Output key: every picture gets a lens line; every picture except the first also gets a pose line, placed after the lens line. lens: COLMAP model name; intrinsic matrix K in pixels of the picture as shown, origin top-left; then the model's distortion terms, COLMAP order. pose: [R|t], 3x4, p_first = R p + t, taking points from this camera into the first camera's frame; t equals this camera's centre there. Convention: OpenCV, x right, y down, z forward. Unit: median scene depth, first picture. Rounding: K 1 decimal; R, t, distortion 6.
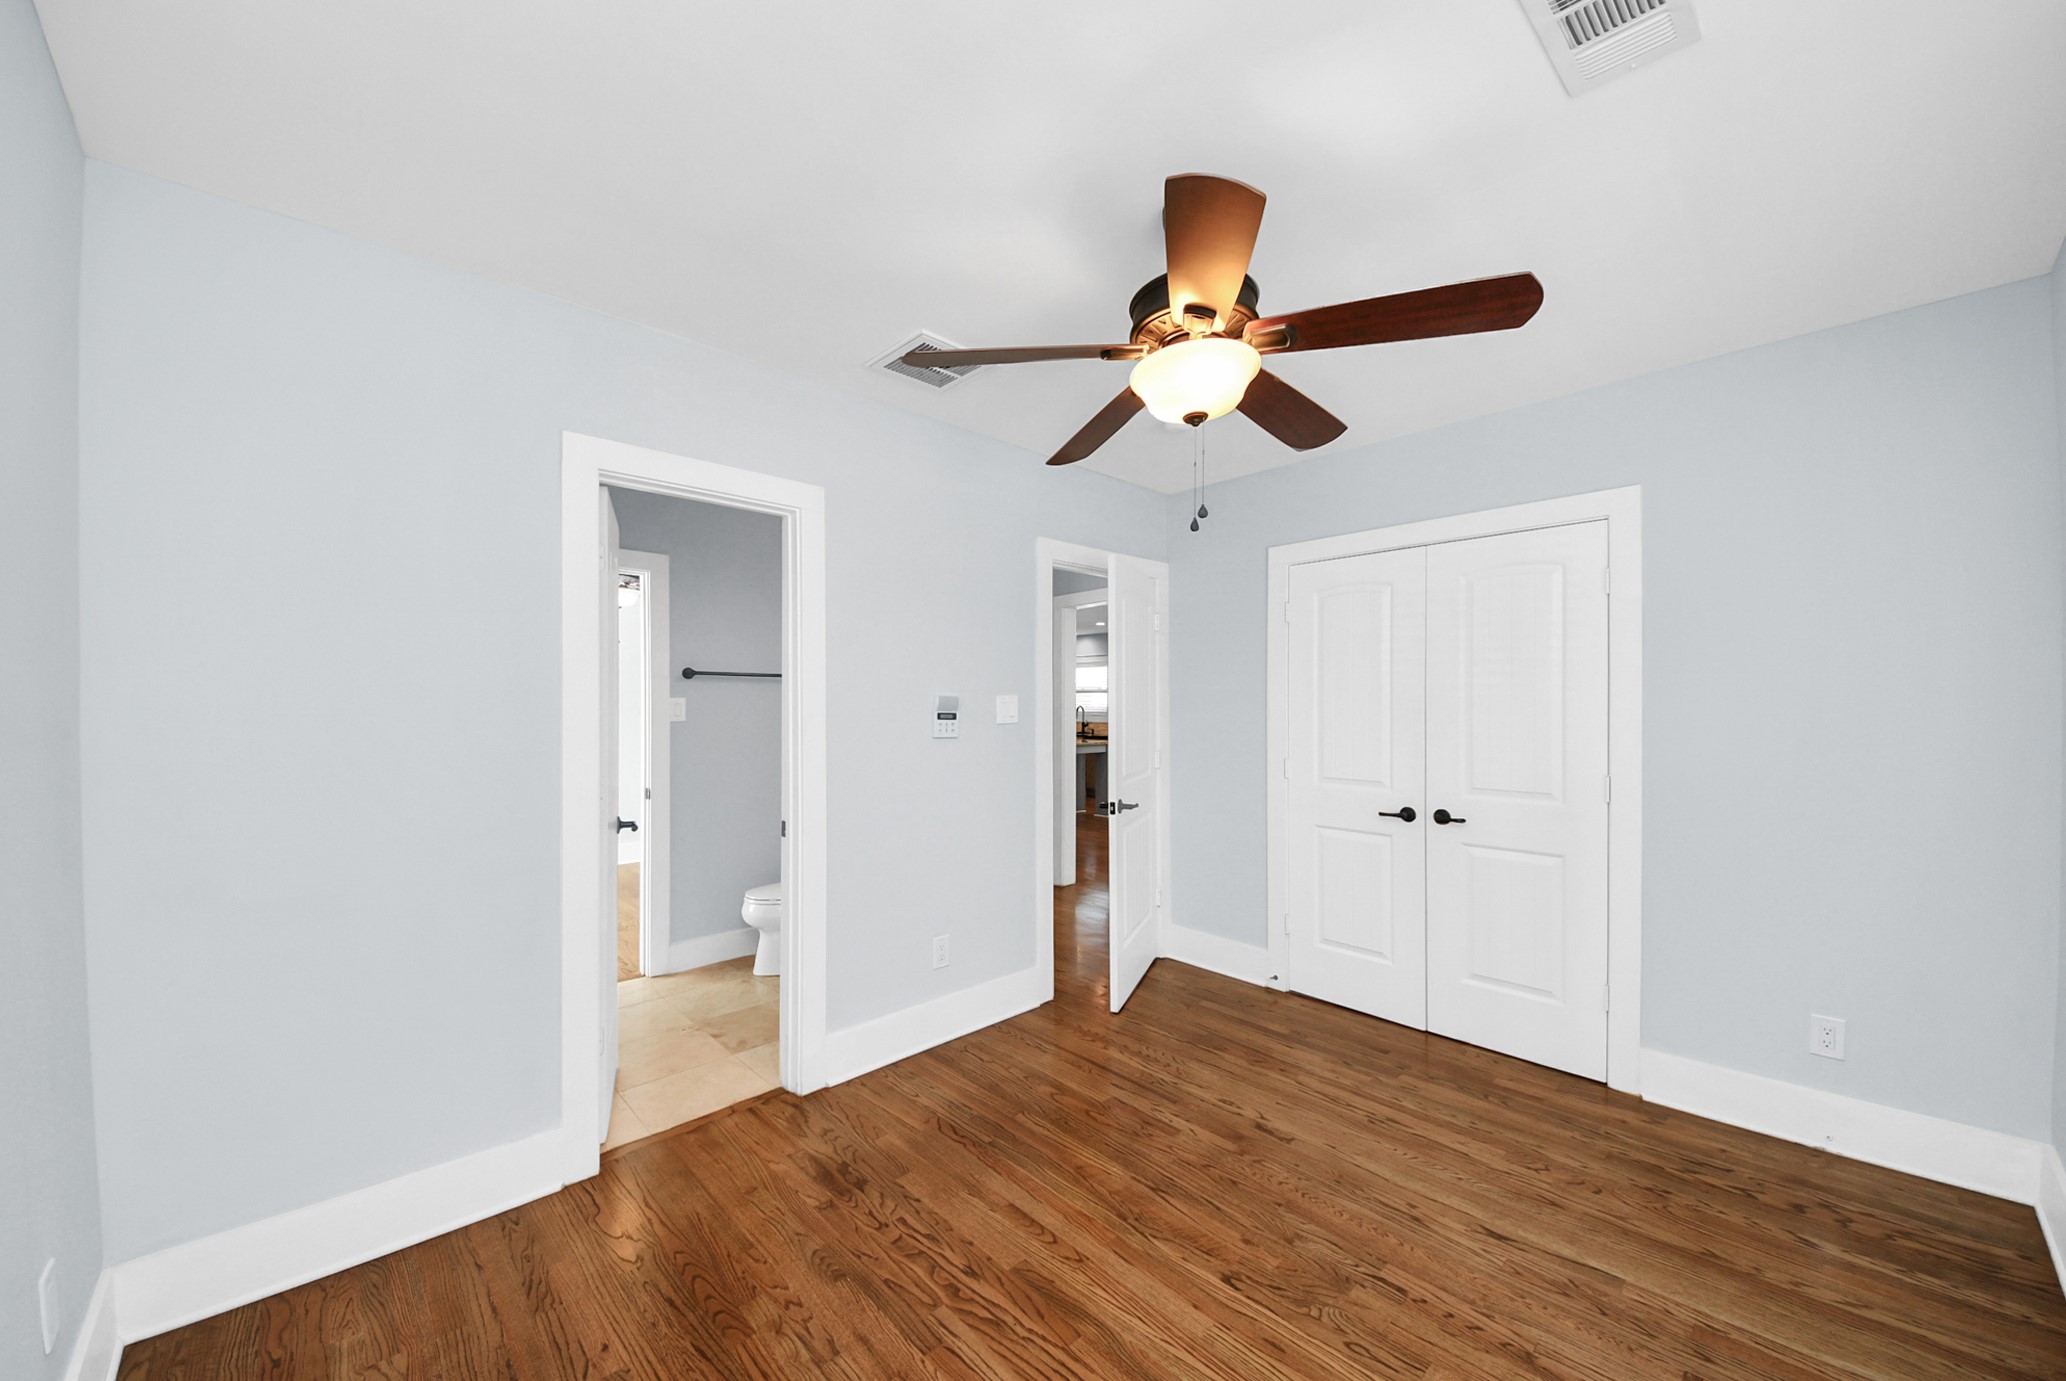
lens RADIAL K [[759.4, 0, 1033.3], [0, 759.4, 701.2], [0, 0, 1]] dist [0.007639, -0.002492]
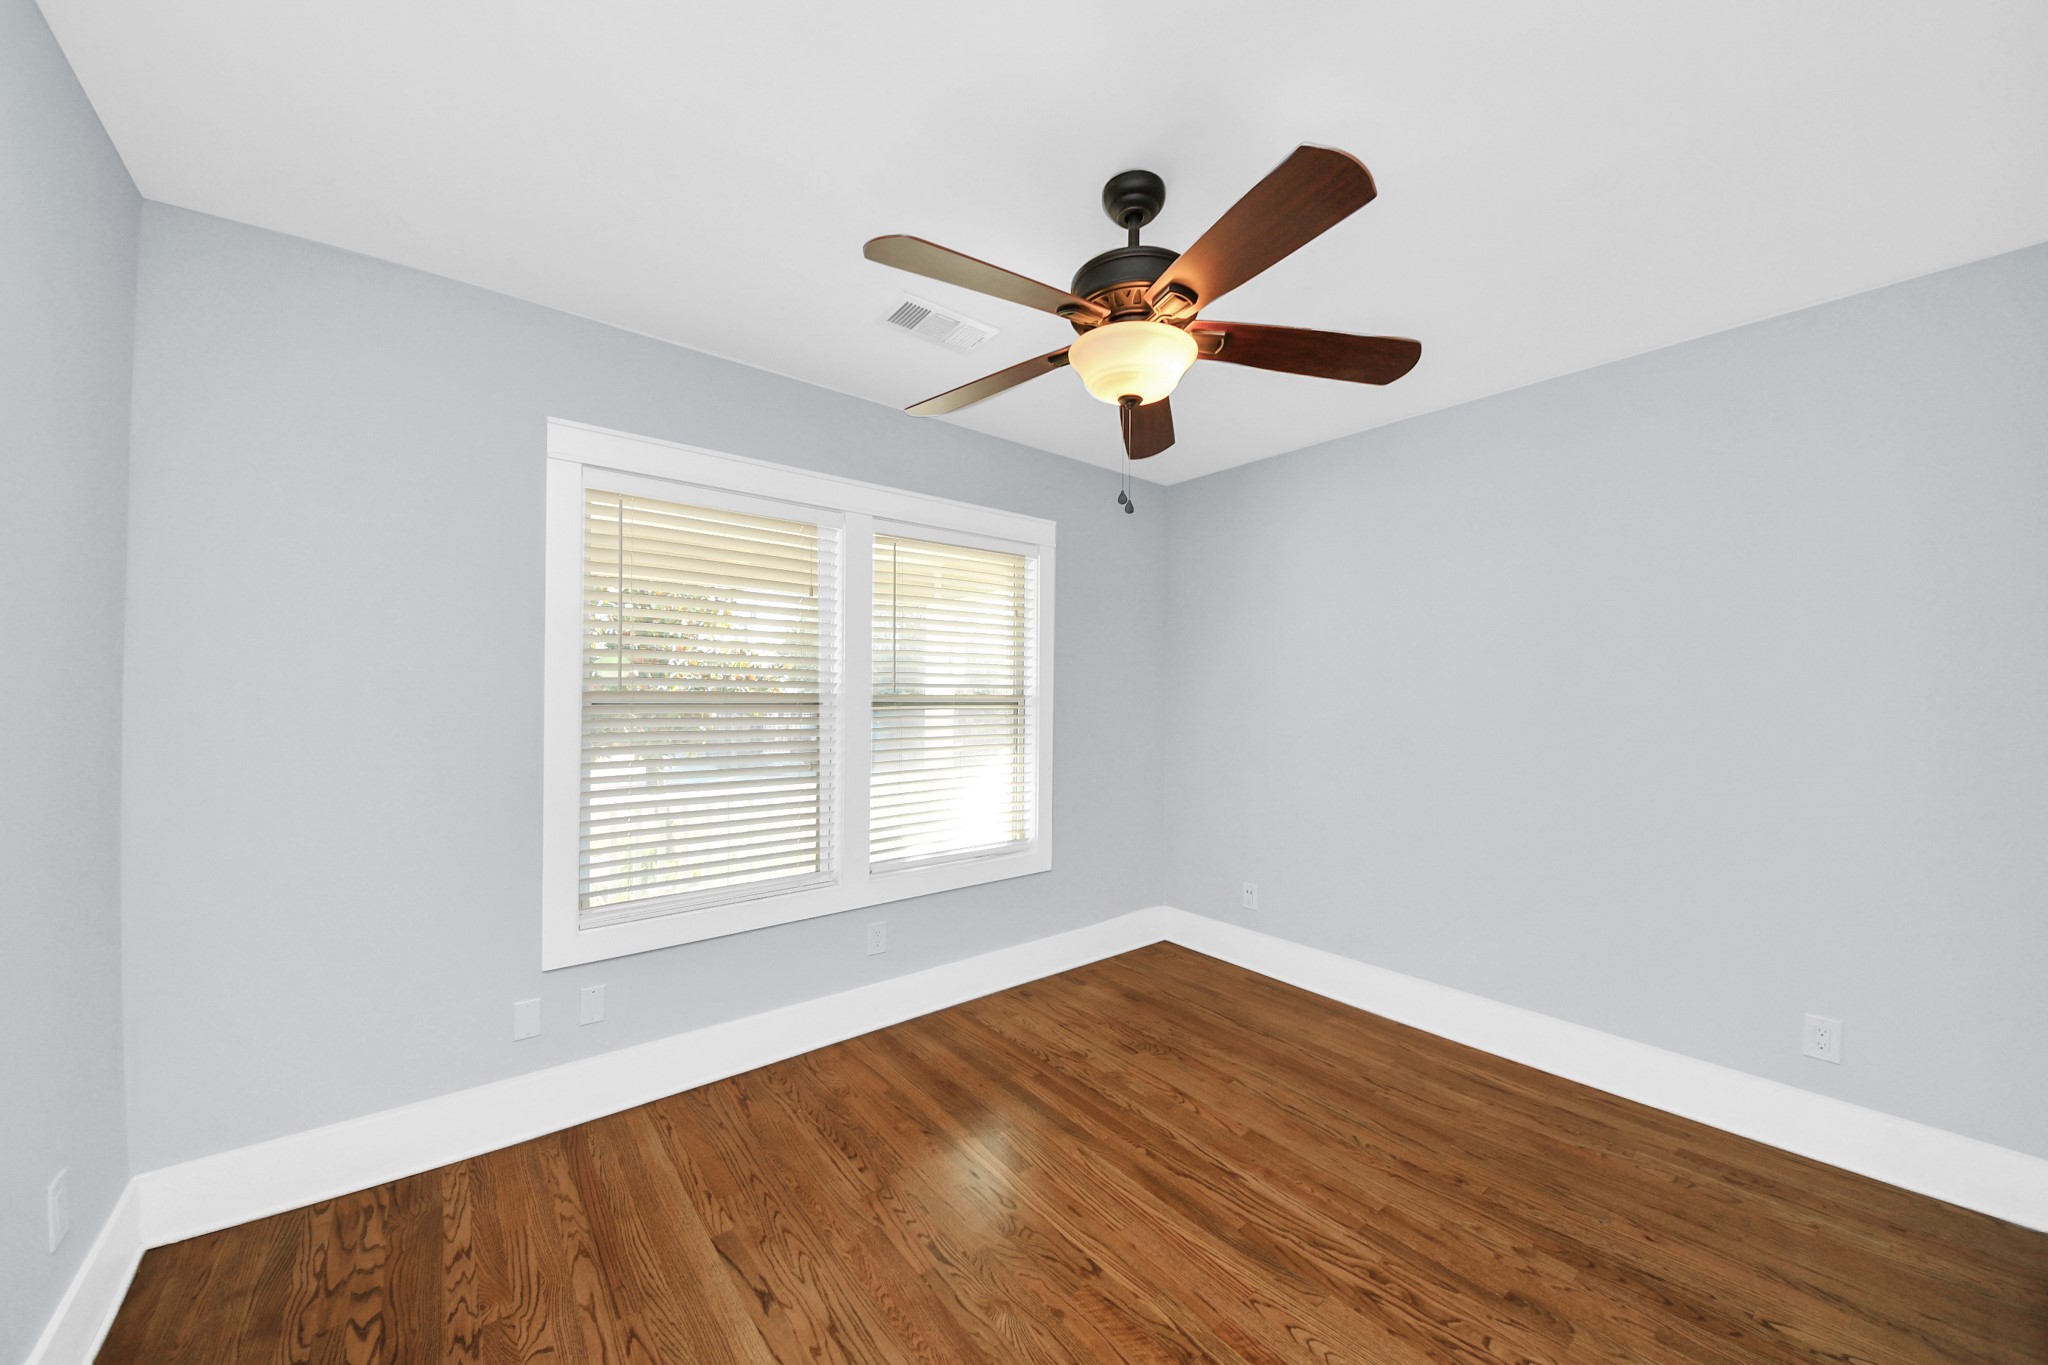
lens RADIAL K [[752.8, 0, 1028.2], [0, 752.8, 694.9], [0, 0, 1]] dist [0.007639, -0.002492]
pose [[-0.997223, -0.007563, 0.074084, 0.274004], [-0.008257, 0.999925, -0.009062, 0.029163], [-0.074010, -0.009649, -0.997211, 1.979761]]
